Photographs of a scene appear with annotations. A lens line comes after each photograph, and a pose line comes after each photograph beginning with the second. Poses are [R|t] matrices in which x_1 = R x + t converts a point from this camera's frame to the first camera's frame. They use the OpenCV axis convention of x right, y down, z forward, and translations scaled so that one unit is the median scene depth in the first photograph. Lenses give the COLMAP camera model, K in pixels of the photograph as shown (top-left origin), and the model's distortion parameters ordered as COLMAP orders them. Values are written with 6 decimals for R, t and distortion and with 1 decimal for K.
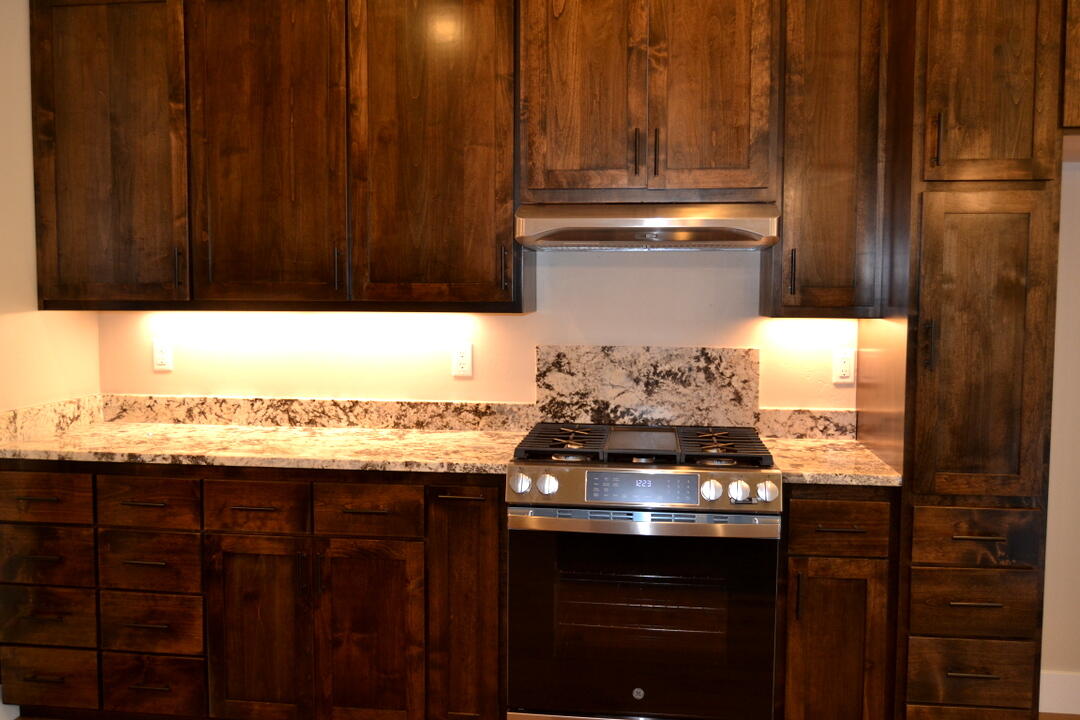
lens RADIAL K [[964.3, 0, 533.3], [0, 964.3, 360.0], [0, 0, 1]] dist [-0.015066, 0.004592]
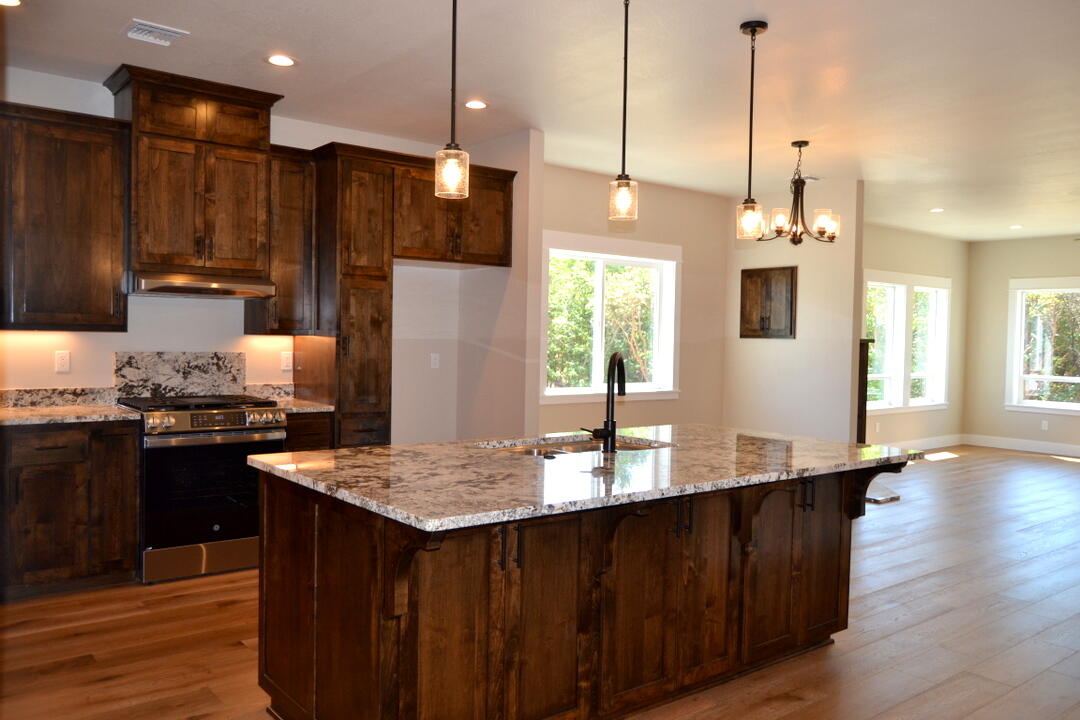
lens RADIAL K [[847.2, 0, 538.8], [0, 847.2, 360.9], [0, 0, 1]] dist [-0.021334, 0.022762]
pose [[0.696155, -0.014683, 0.717742, -0.618607], [0.036944, 0.999199, -0.015392, 0.058012], [-0.716941, 0.037231, 0.696139, -0.624622]]
